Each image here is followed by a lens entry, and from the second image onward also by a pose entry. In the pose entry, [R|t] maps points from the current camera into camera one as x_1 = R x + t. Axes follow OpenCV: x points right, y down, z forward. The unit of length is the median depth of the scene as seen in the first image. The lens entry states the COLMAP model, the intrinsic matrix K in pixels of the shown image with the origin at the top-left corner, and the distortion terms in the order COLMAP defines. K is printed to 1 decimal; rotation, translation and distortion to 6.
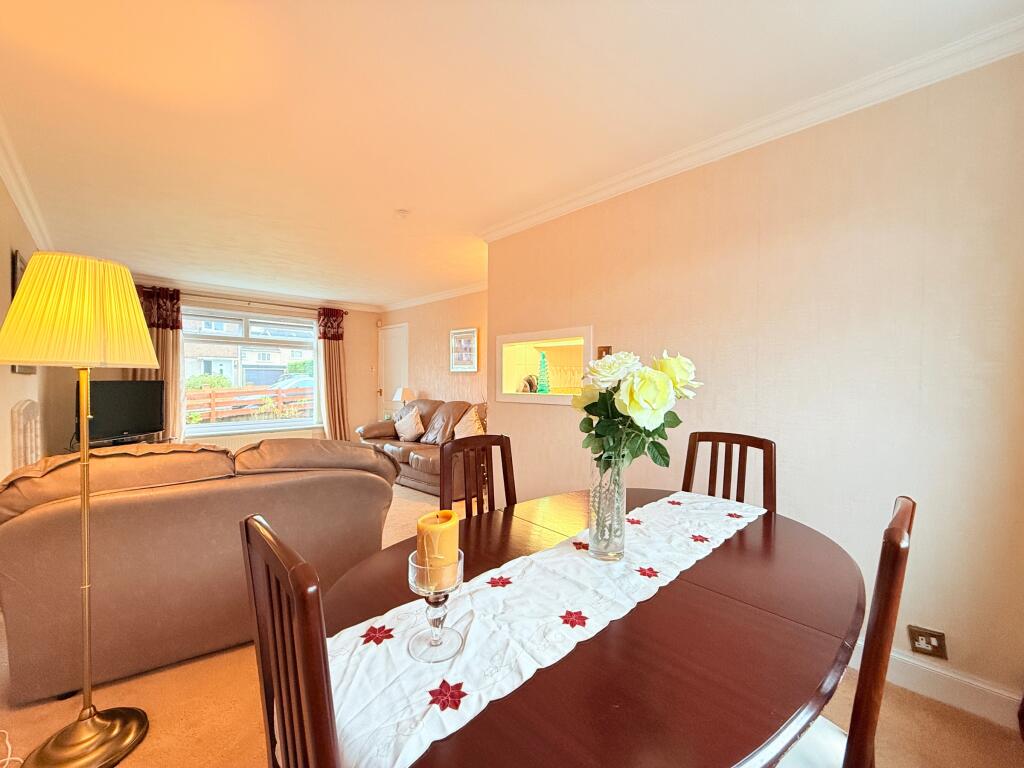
lens RADIAL K [[407.2, 0, 509.7], [0, 407.2, 386.0], [0, 0, 1]] dist [-0.003109, 0.000220]
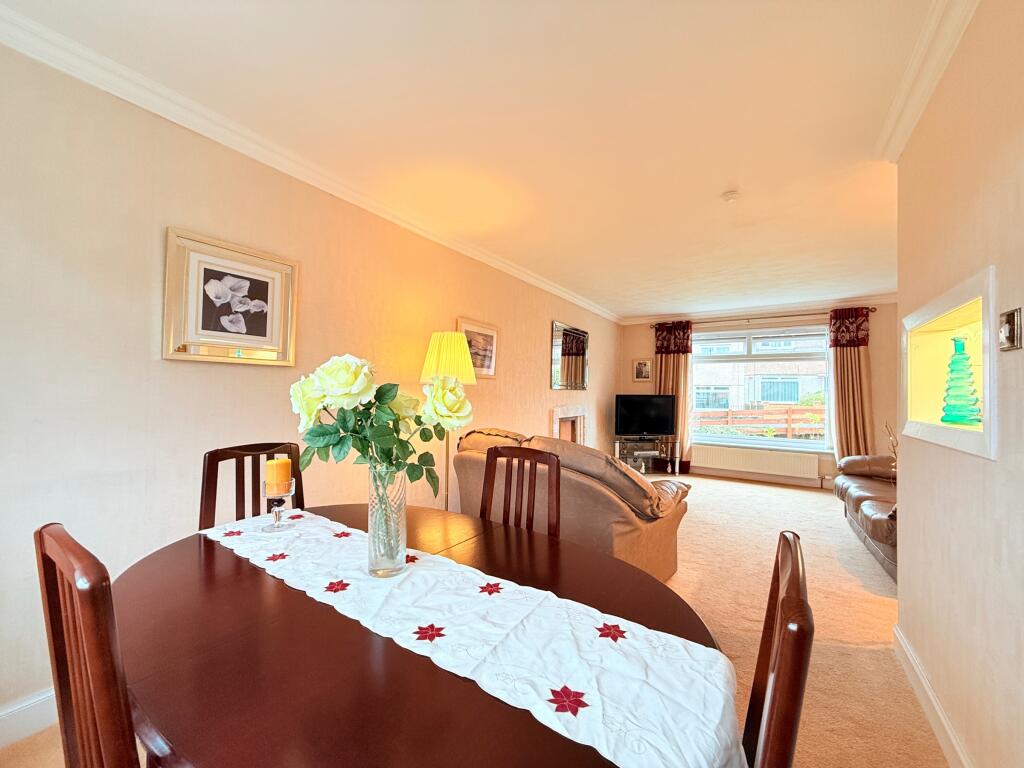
lens RADIAL K [[407.2, 0, 509.7], [0, 407.2, 386.0], [0, 0, 1]] dist [-0.003109, 0.000220]
pose [[0.207314, -0.014677, -0.978164, 0.249560], [-0.027040, 0.999419, -0.020727, -0.001534], [0.977901, 0.030746, 0.206797, 0.215670]]
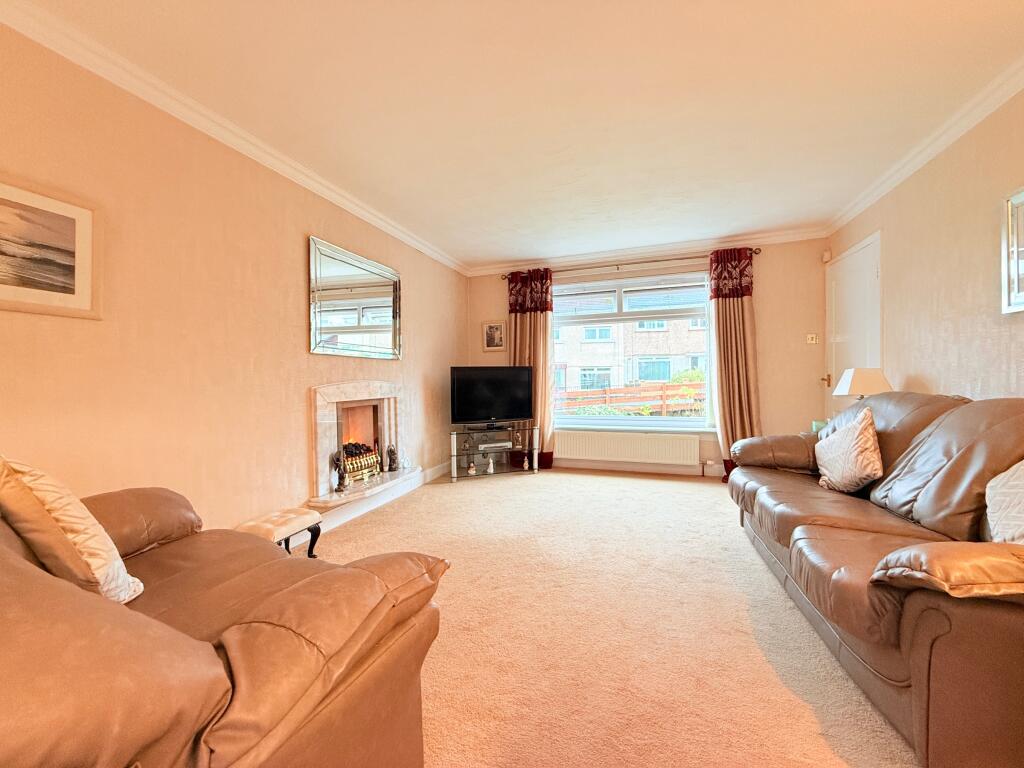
lens RADIAL K [[407.2, 0, 509.7], [0, 407.2, 386.0], [0, 0, 1]] dist [-0.003109, 0.000220]
pose [[0.437634, 0.004689, -0.899141, -0.017100], [0.003672, 0.999969, 0.007002, 0.022894], [0.899146, -0.006366, 0.437603, 0.485908]]
